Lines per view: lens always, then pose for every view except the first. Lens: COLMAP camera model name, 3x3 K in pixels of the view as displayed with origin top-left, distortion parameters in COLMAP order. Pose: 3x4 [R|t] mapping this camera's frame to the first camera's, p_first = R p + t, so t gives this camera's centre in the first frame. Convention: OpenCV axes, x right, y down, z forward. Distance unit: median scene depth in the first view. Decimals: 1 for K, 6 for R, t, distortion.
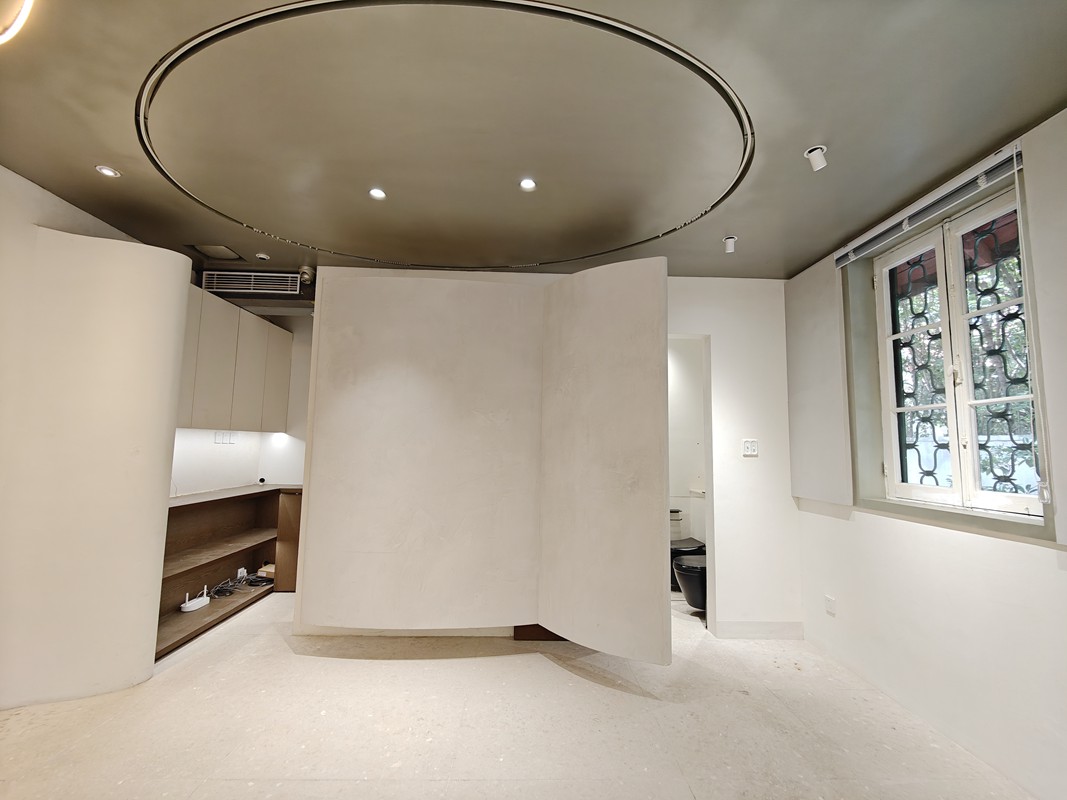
lens RADIAL K [[465.6, 0, 536.3], [0, 465.6, 401.5], [0, 0, 1]] dist [0.009317, -0.008554]
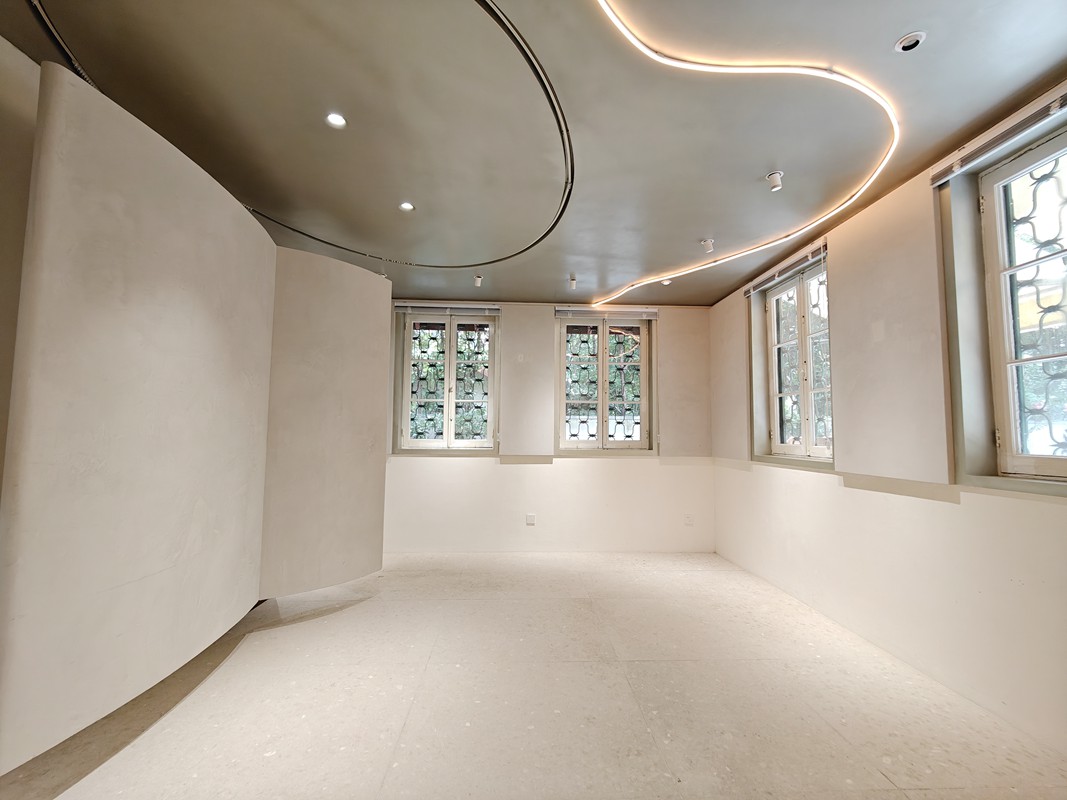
lens RADIAL K [[465.6, 0, 536.3], [0, 465.6, 401.5], [0, 0, 1]] dist [0.009317, -0.008554]
pose [[-0.019482, 0.048663, 0.998625, -1.054534], [-0.105801, 0.993106, -0.050458, 0.064712], [-0.994196, -0.106639, -0.014199, 0.528137]]
